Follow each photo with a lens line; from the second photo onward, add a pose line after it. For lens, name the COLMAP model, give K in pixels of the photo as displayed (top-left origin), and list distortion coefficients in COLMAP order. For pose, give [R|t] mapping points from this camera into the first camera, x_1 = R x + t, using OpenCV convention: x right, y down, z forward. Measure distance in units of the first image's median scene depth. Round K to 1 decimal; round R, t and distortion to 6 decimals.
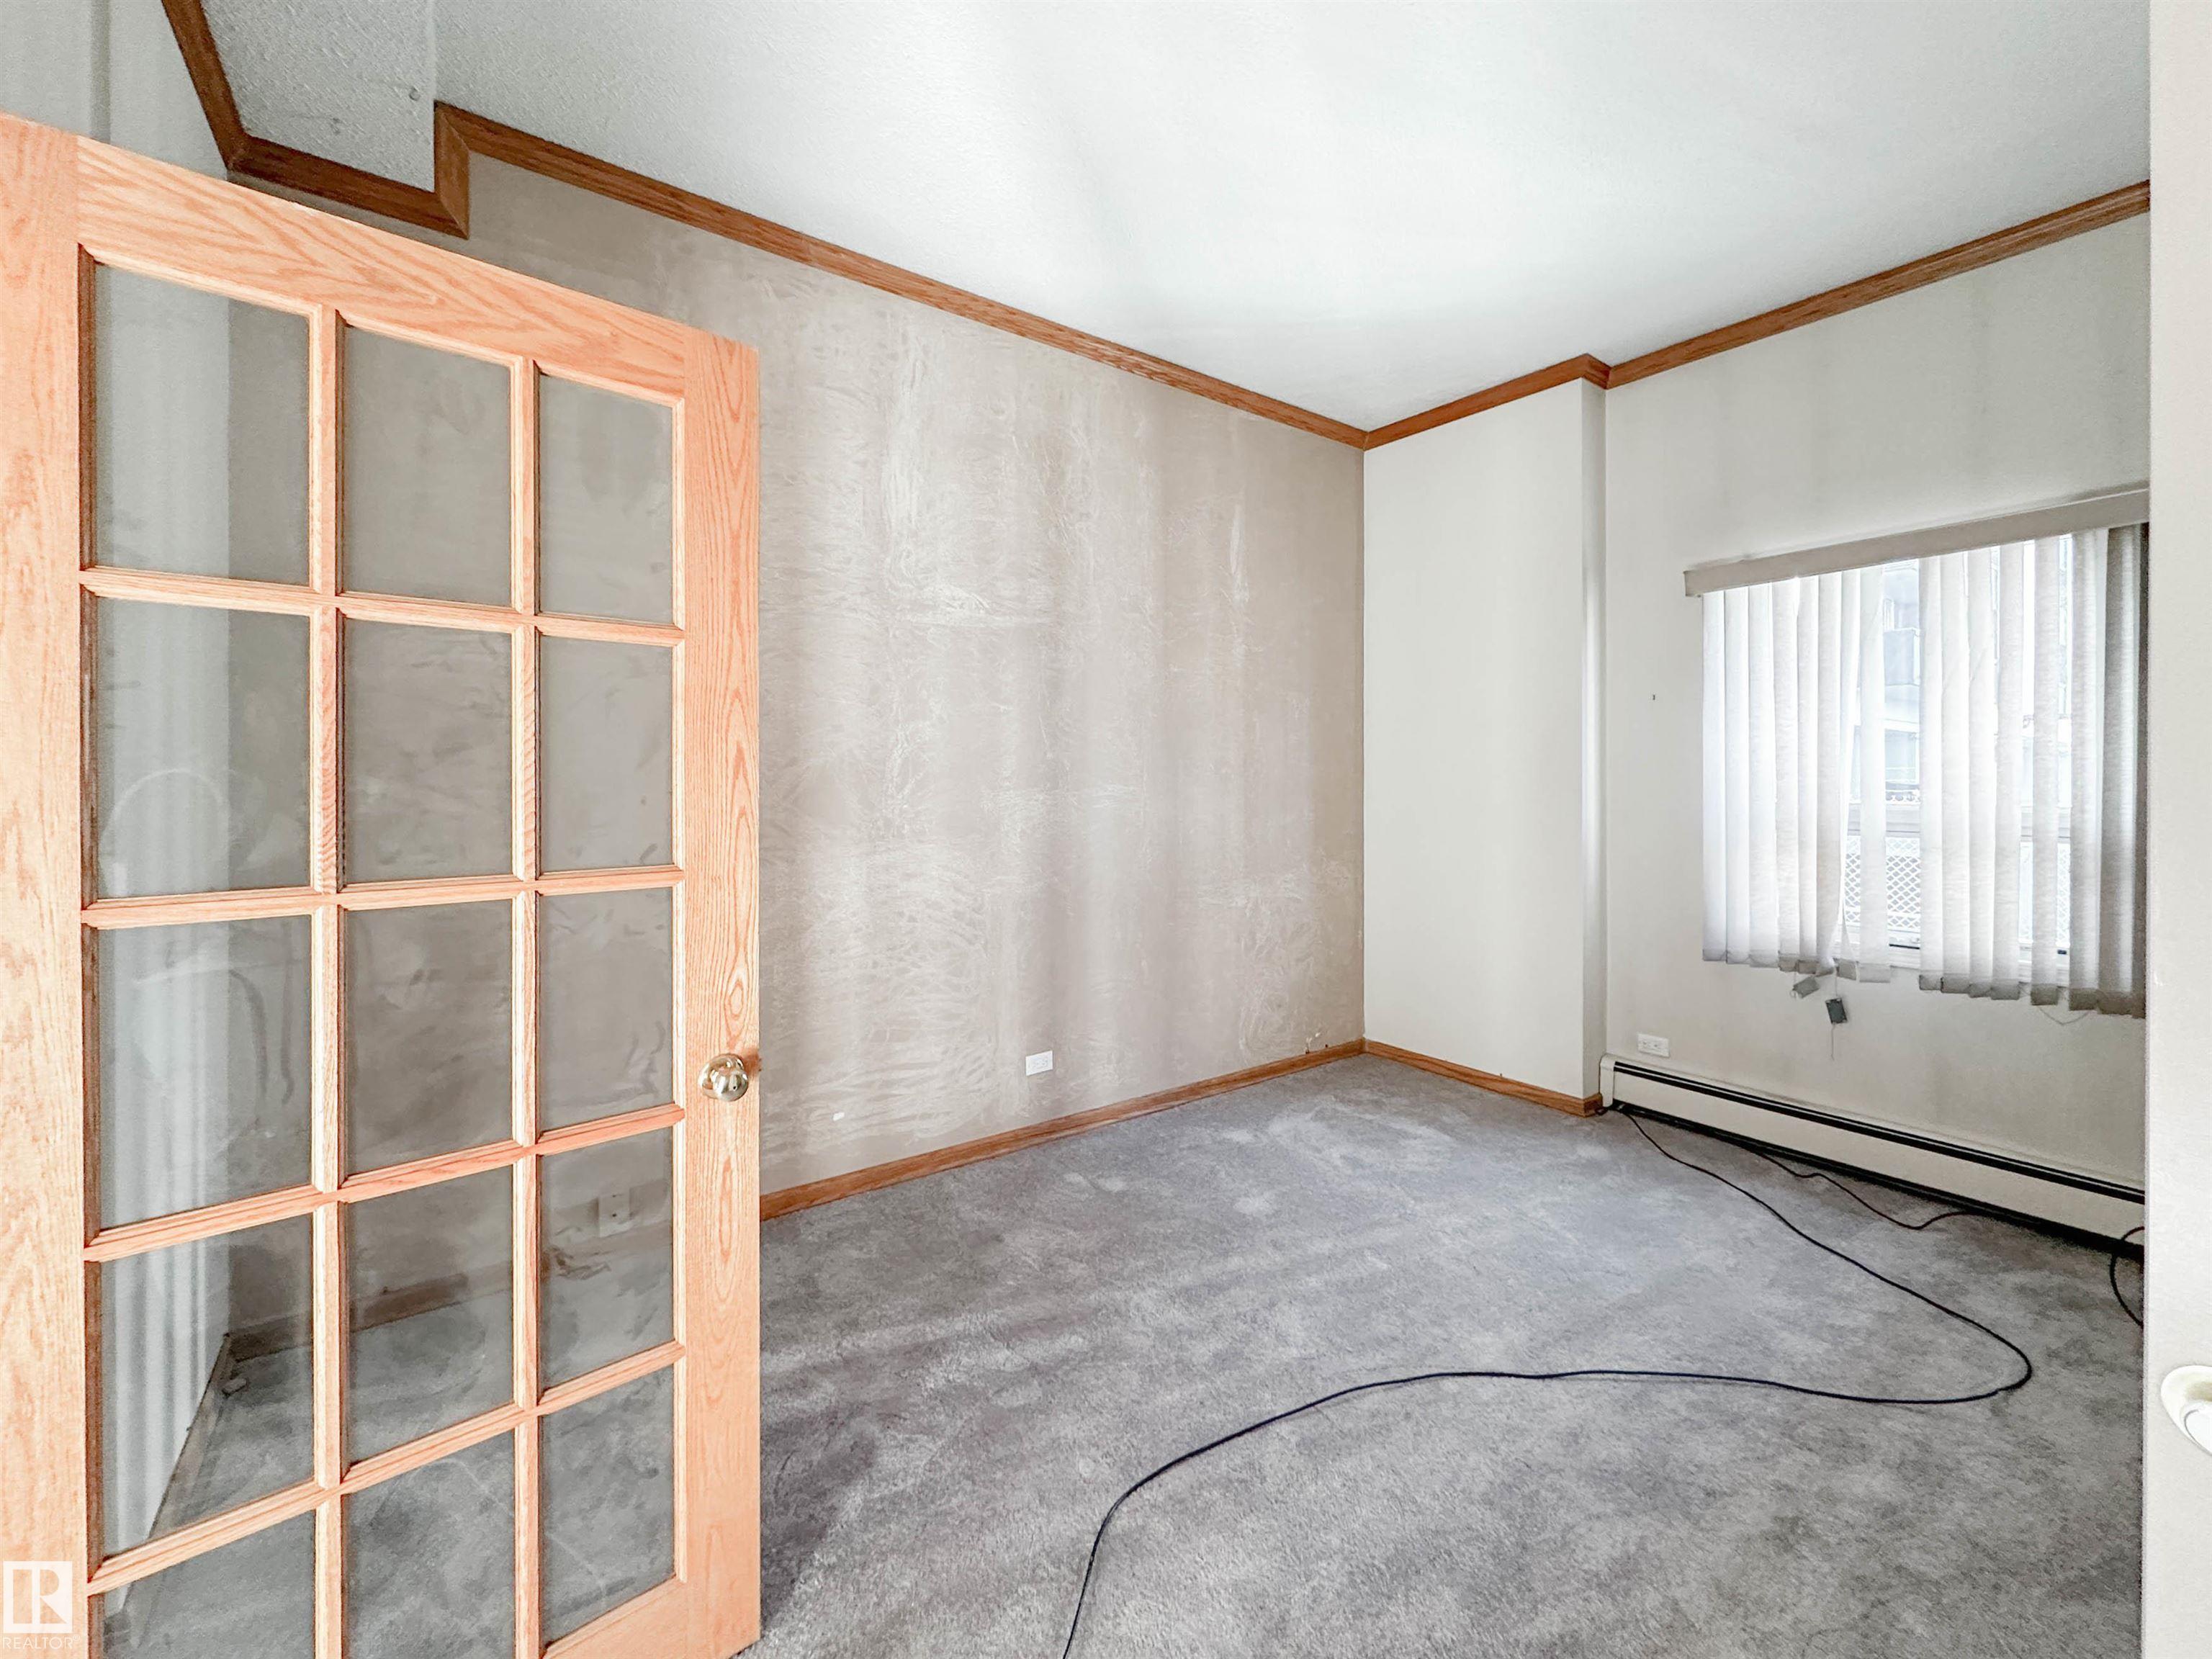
lens RADIAL K [[932.1, 0, 1059.7], [0, 932.1, 782.2], [0, 0, 1]] dist [-0.000316, 0.000099]
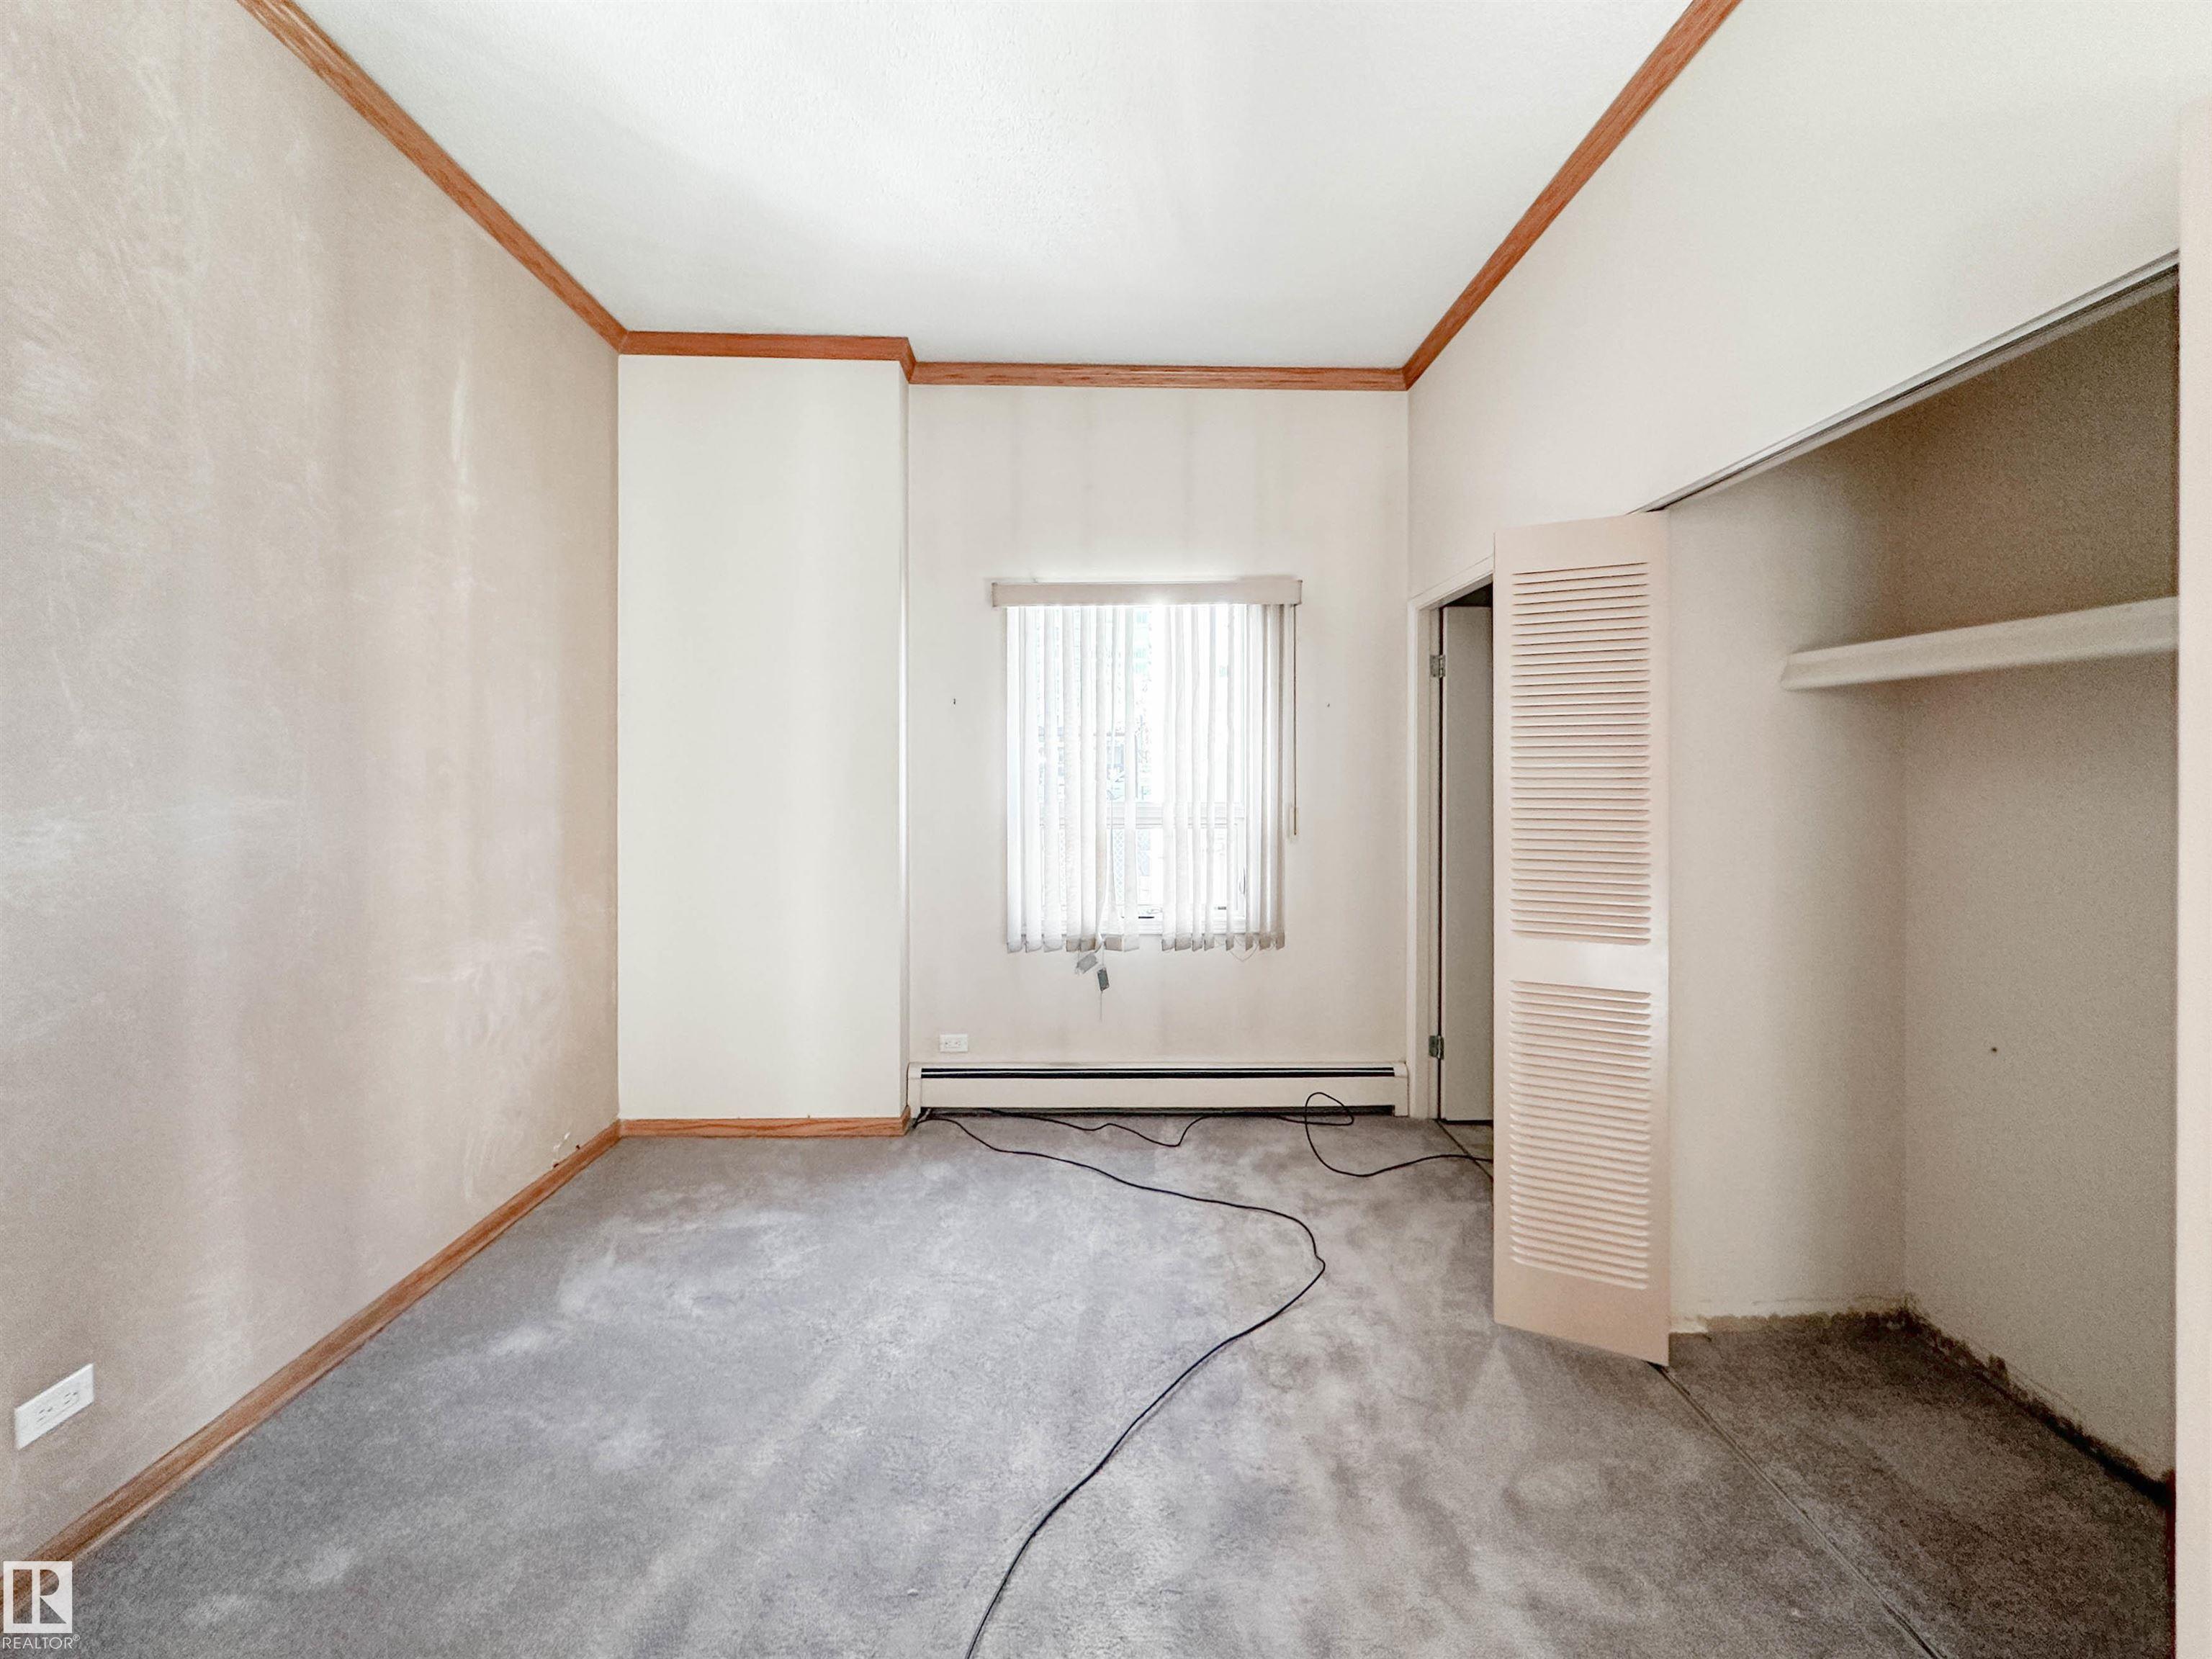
lens RADIAL K [[927.5, 0, 1106.3], [0, 927.5, 781.6], [0, 0, 1]] dist [-0.000623, 0.000192]
pose [[0.534171, -0.004049, 0.845367, -0.129139], [0.003241, 0.999991, 0.002742, -0.006018], [-0.845371, 0.001275, 0.534179, 0.314280]]
